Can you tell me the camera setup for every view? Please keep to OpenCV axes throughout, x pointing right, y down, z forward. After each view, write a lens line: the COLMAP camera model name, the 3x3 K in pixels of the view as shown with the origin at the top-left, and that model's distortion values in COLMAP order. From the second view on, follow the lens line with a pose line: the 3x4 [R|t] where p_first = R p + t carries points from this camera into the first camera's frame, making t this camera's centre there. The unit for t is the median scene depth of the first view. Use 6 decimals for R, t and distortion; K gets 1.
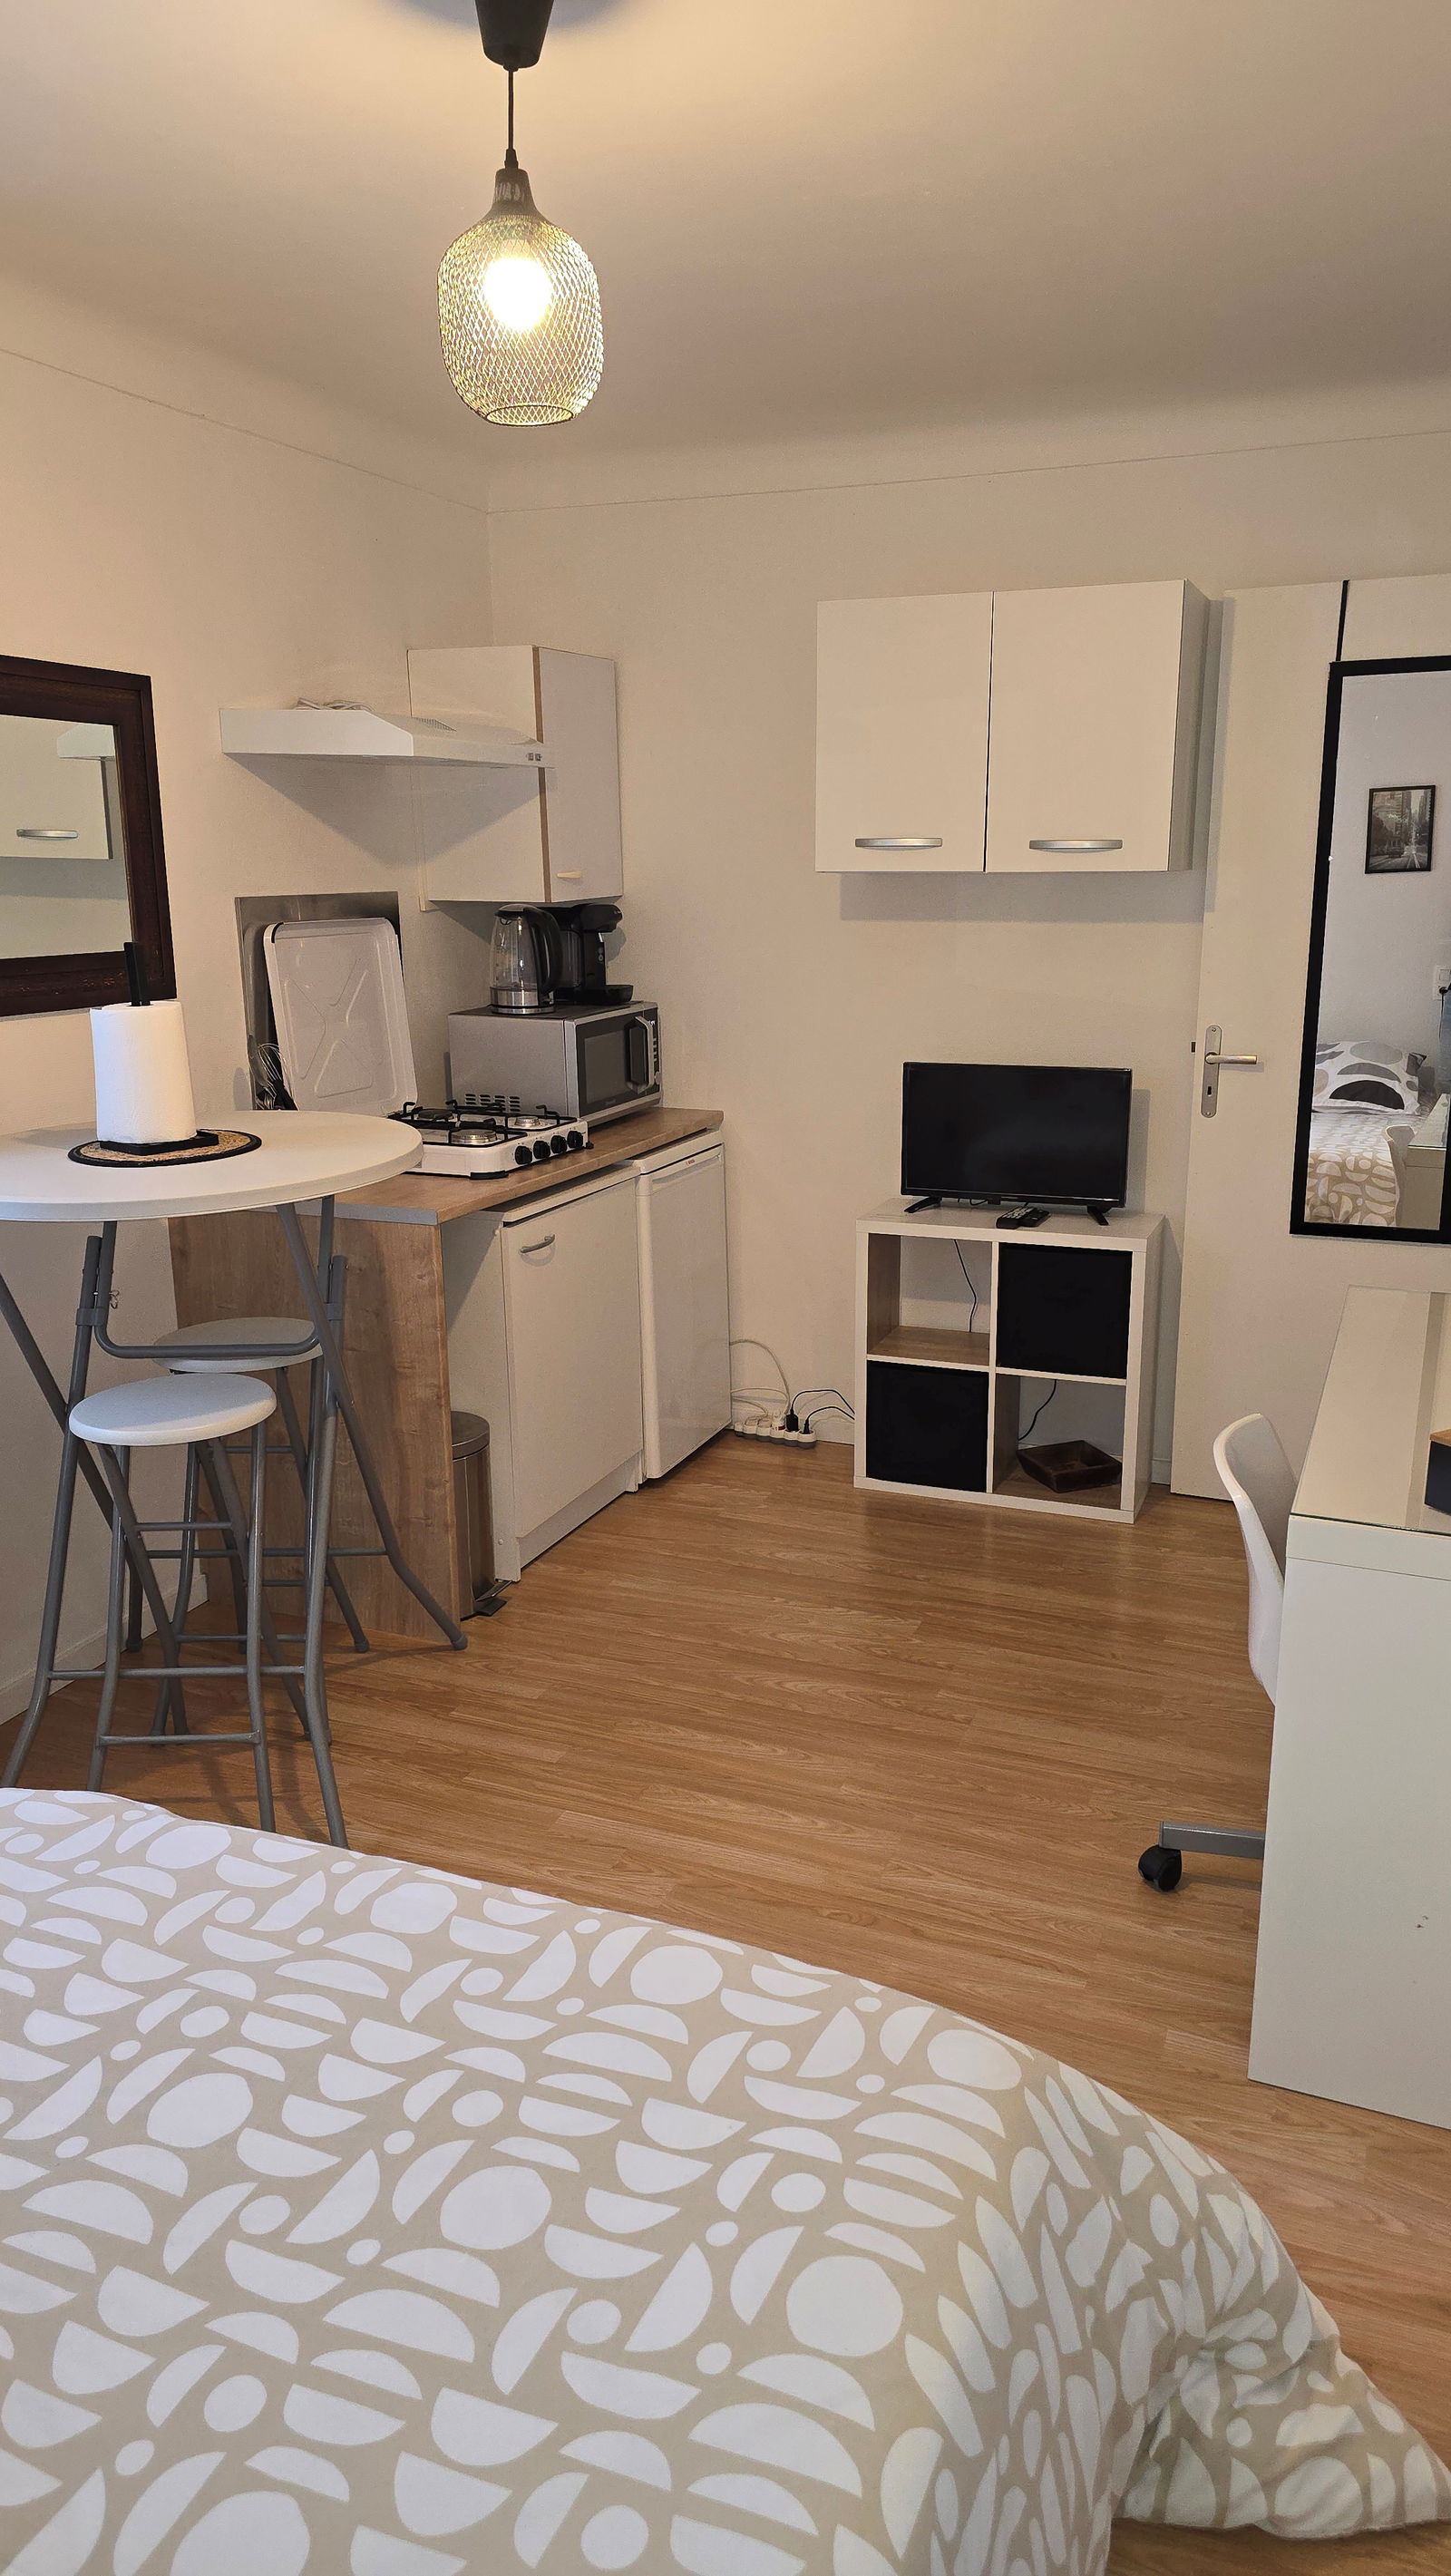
lens RADIAL K [[1720.1, 0, 756.5], [0, 1720.1, 1295.8], [0, 0, 1]] dist [0.085986, -0.074776]
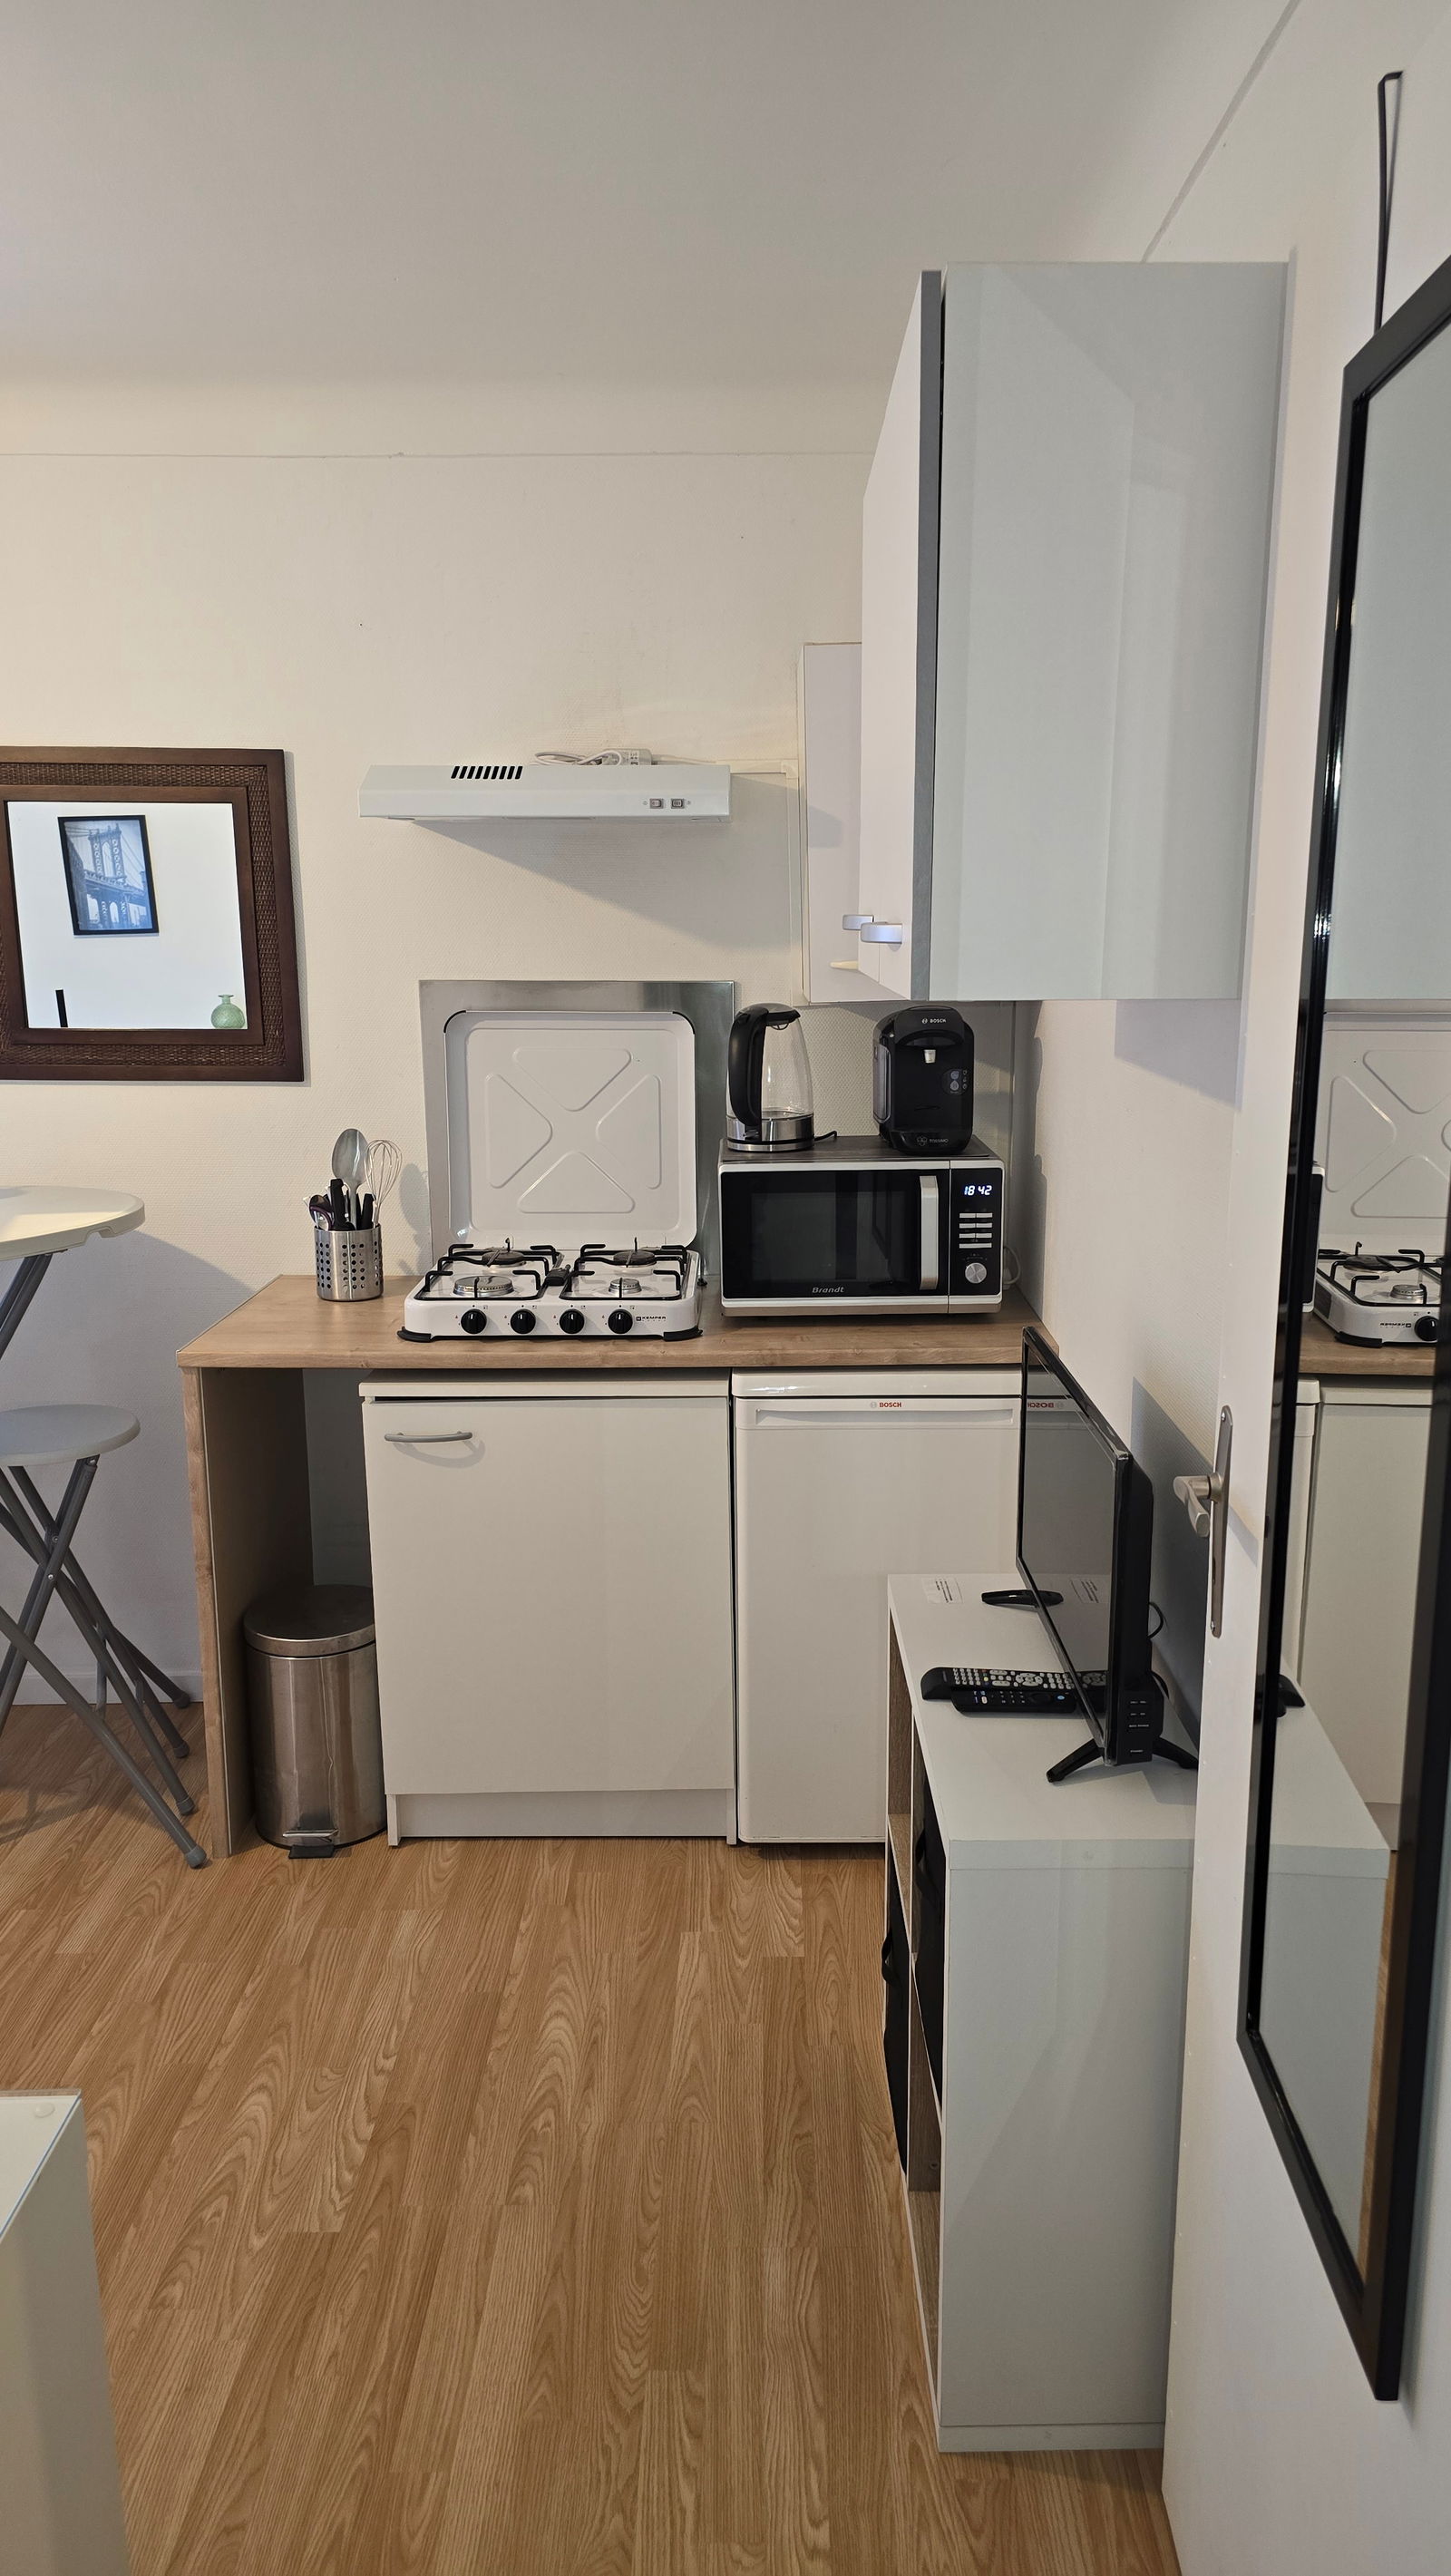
lens RADIAL K [[1712.9, 0, 766.3], [0, 1712.9, 1278.1], [0, 0, 1]] dist [0.078806, -0.071965]
pose [[0.376630, 0.193939, -0.905835, 0.684521], [-0.236445, 0.965577, 0.108420, -0.243778], [0.895680, 0.173346, 0.409521, 0.912727]]
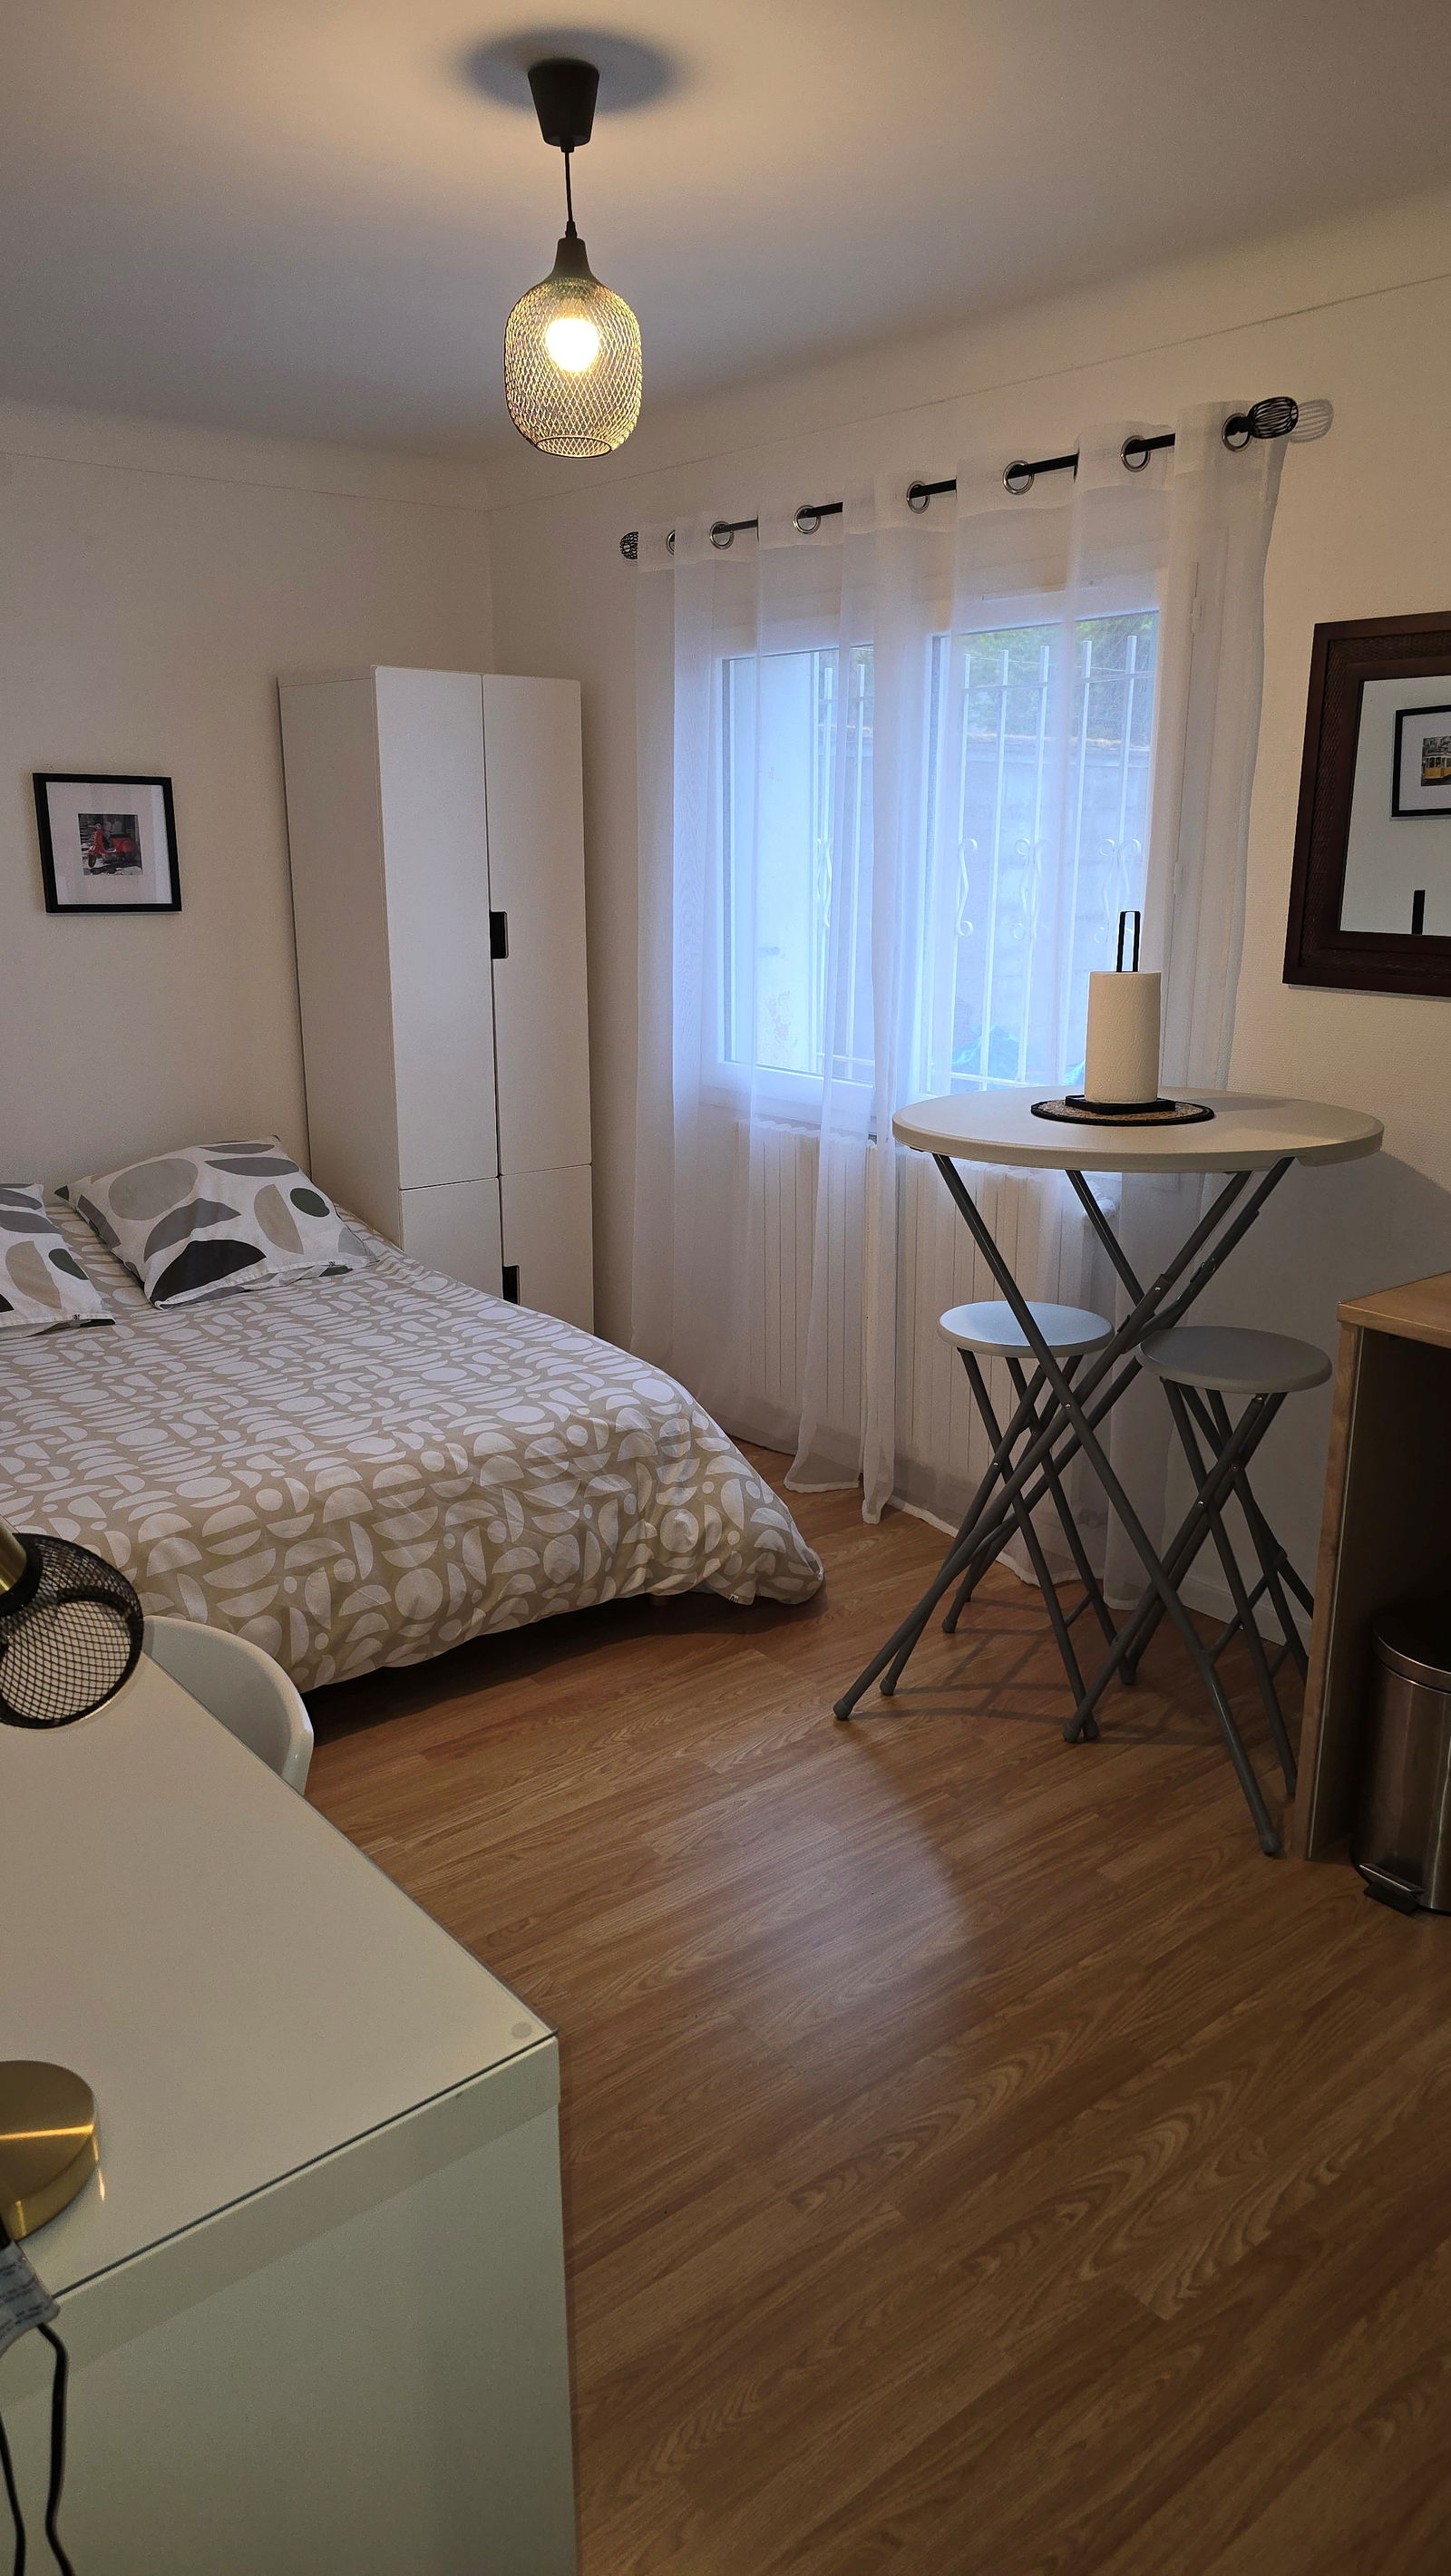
lens RADIAL K [[1720.1, 0, 756.5], [0, 1720.1, 1295.8], [0, 0, 1]] dist [0.085986, -0.074776]
pose [[-0.475937, 0.236623, -0.847050, 0.576078], [-0.221744, 0.899725, 0.375931, -0.280483], [0.851066, 0.366748, -0.375743, 1.076857]]
